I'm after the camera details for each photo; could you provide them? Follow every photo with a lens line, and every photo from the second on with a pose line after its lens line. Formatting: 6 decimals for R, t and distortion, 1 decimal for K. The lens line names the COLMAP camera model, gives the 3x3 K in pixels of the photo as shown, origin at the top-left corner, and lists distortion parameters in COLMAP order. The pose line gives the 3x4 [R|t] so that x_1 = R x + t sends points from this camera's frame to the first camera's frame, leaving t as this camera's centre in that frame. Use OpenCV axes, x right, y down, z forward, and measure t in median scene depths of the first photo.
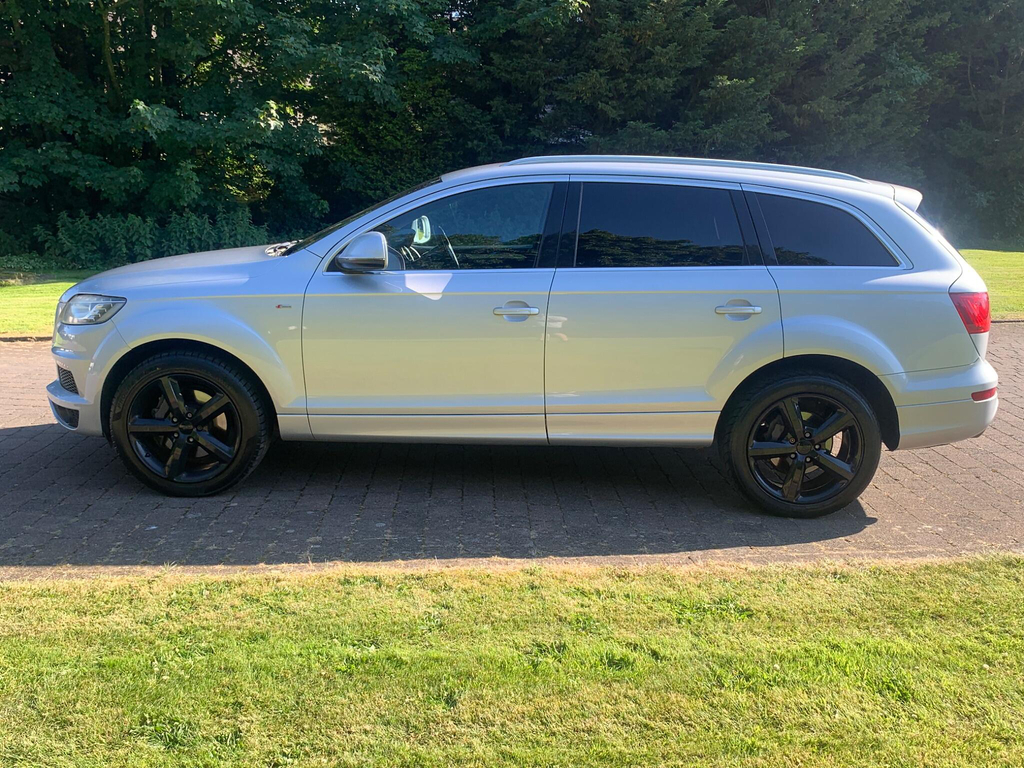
lens RADIAL K [[941.7, 0, 512.0], [0, 941.7, 384.0], [0, 0, 1]] dist [0.044415, -0.065239]
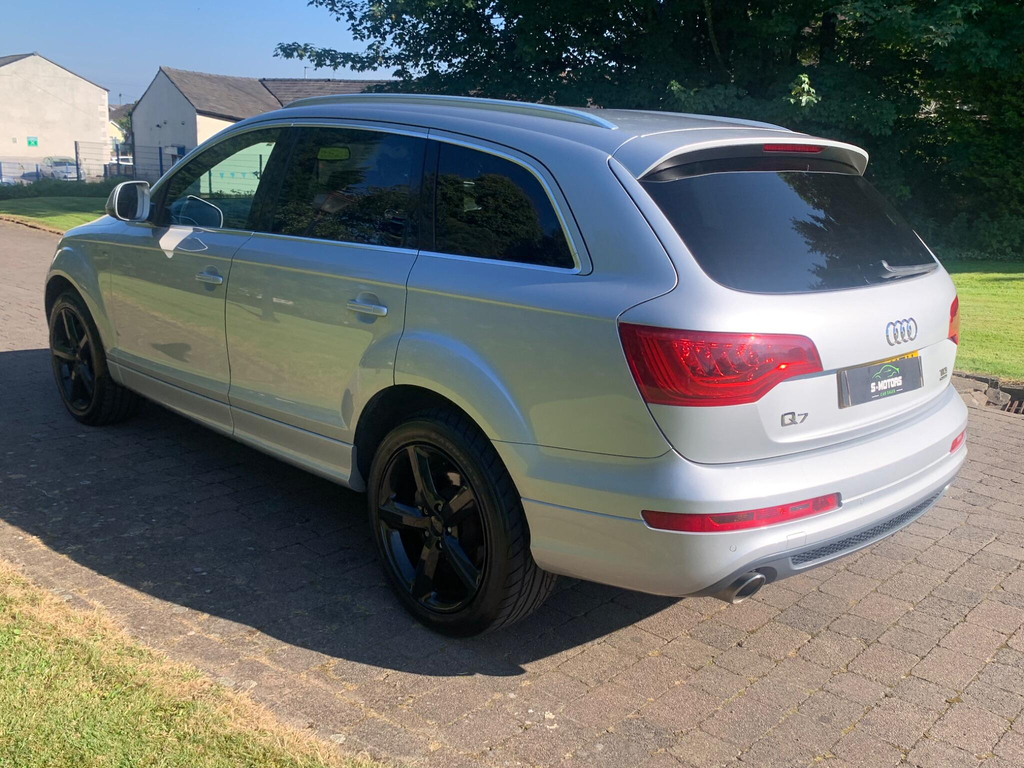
lens RADIAL K [[945.8, 0, 505.9], [0, 945.8, 383.8], [0, 0, 1]] dist [0.011564, -0.011065]
pose [[0.722034, 0.169938, -0.670662, 0.811252], [-0.163246, 0.983841, 0.073543, -0.093260], [0.672323, 0.056382, 0.738108, 0.560364]]
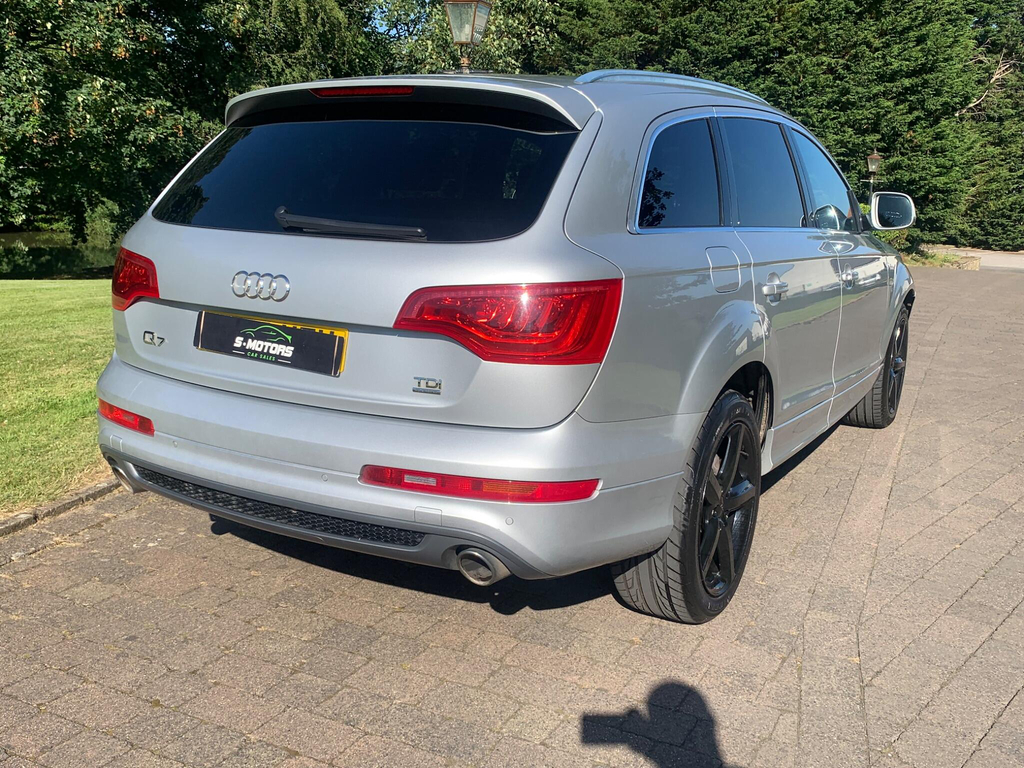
lens RADIAL K [[941.7, 0, 512.0], [0, 941.7, 384.0], [0, 0, 1]] dist [0.044415, -0.065239]
pose [[-0.482712, 0.162291, -0.860611, 0.970669], [-0.206885, 0.933736, 0.292122, -0.258451], [0.850992, 0.319058, -0.417150, 1.578249]]
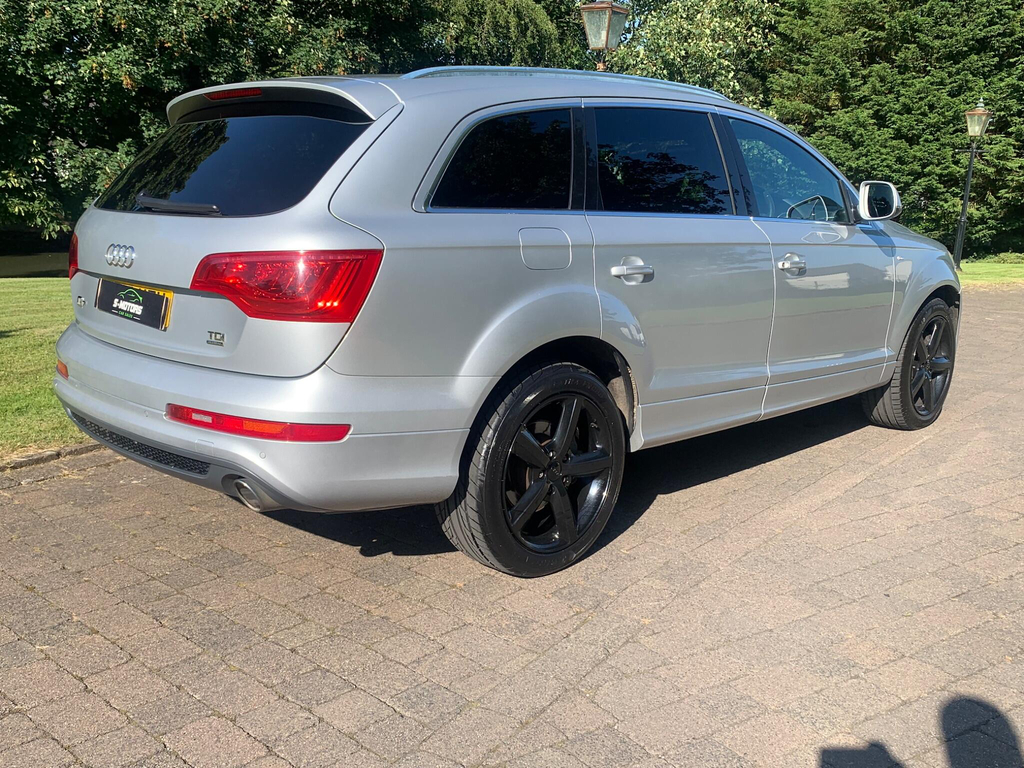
lens RADIAL K [[937.0, 0, 500.2], [0, 937.0, 389.6], [0, 0, 1]] dist [0.005180, 0.005659]
pose [[-0.680927, 0.137697, -0.719290, 0.868352], [-0.169190, 0.926018, 0.337438, -0.301578], [0.712540, 0.351468, -0.607254, 1.828462]]
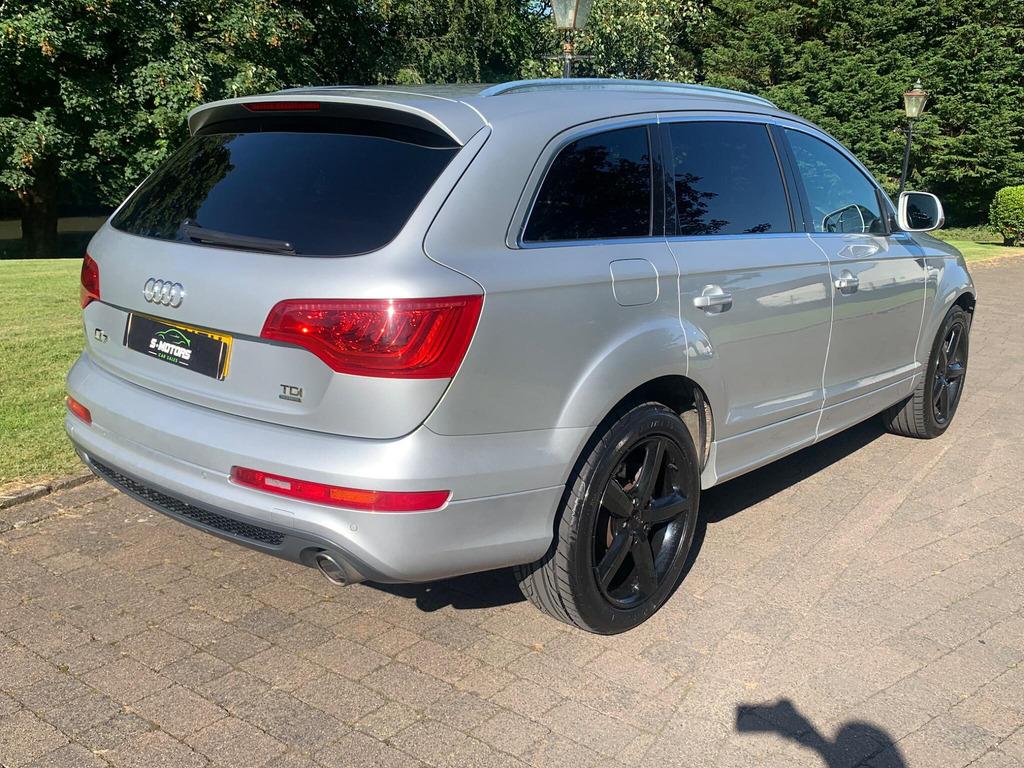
lens RADIAL K [[945.8, 0, 505.9], [0, 945.8, 383.8], [0, 0, 1]] dist [0.011564, -0.011065]
pose [[-0.620699, 0.159449, -0.767665, 0.891134], [-0.187894, 0.920322, 0.343079, -0.310491], [0.761202, 0.357188, -0.541283, 1.706656]]
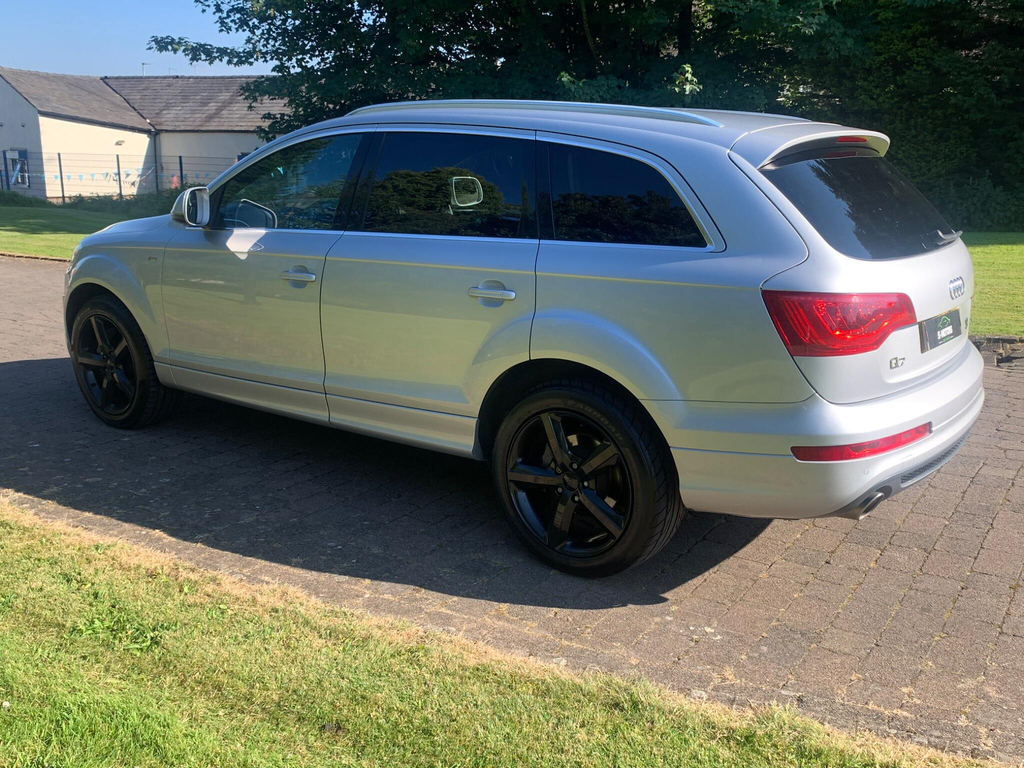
lens RADIAL K [[941.7, 0, 512.0], [0, 941.7, 384.0], [0, 0, 1]] dist [0.044415, -0.065239]
pose [[0.822741, 0.126099, -0.554252, 0.708956], [-0.109564, 0.991978, 0.063049, -0.055640], [0.557757, 0.008853, 0.829957, 0.364720]]
